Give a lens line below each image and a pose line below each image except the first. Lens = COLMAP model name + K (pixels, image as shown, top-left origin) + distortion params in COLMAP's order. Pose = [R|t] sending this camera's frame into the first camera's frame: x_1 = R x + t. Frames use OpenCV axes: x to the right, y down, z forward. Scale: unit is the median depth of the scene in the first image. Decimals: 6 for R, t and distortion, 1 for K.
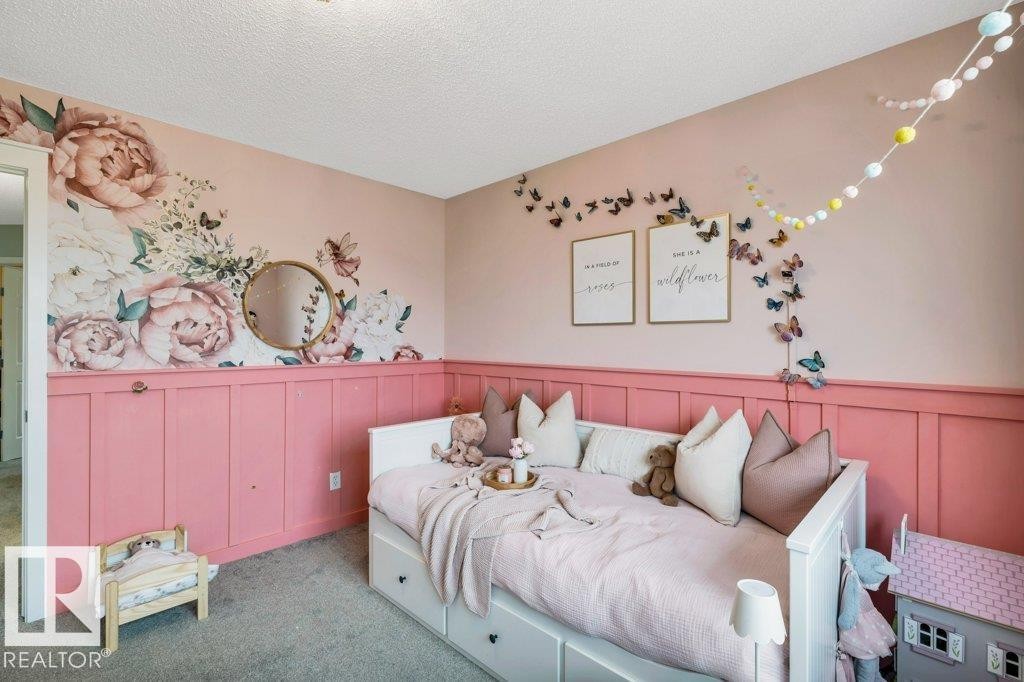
lens RADIAL K [[449.4, 0, 499.7], [0, 449.4, 337.8], [0, 0, 1]] dist [-0.000526, 0.000271]
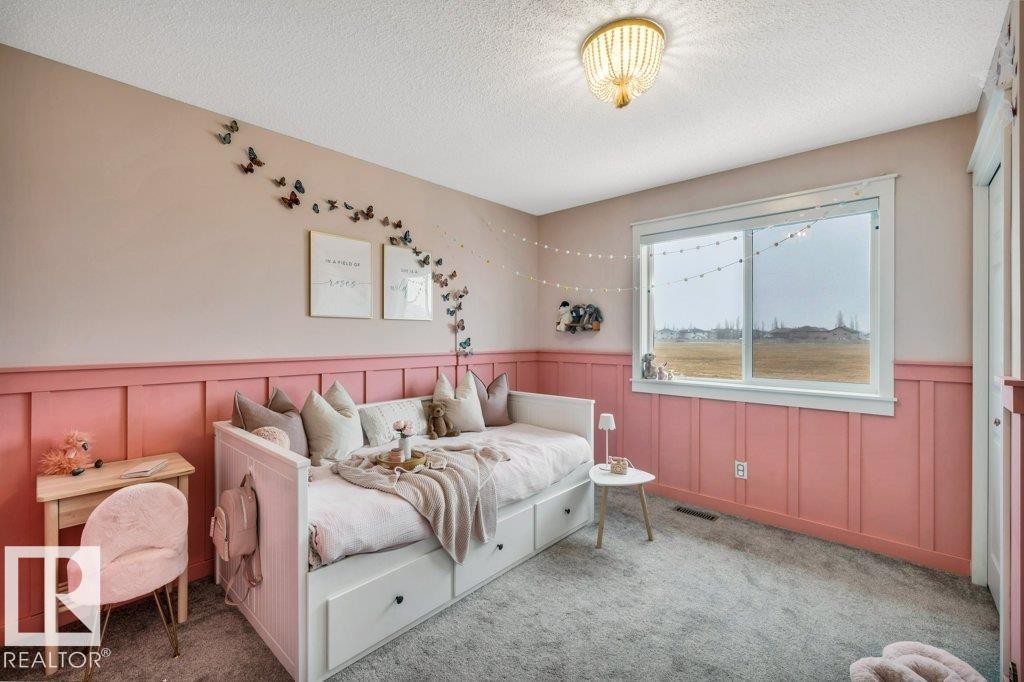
lens RADIAL K [[449.4, 0, 499.7], [0, 449.4, 337.8], [0, 0, 1]] dist [-0.000526, 0.000271]
pose [[-0.041638, -0.013154, 0.999046, -1.024994], [-0.003598, 0.999909, 0.013015, 0.003301], [-0.999126, -0.003053, -0.041682, 0.778280]]
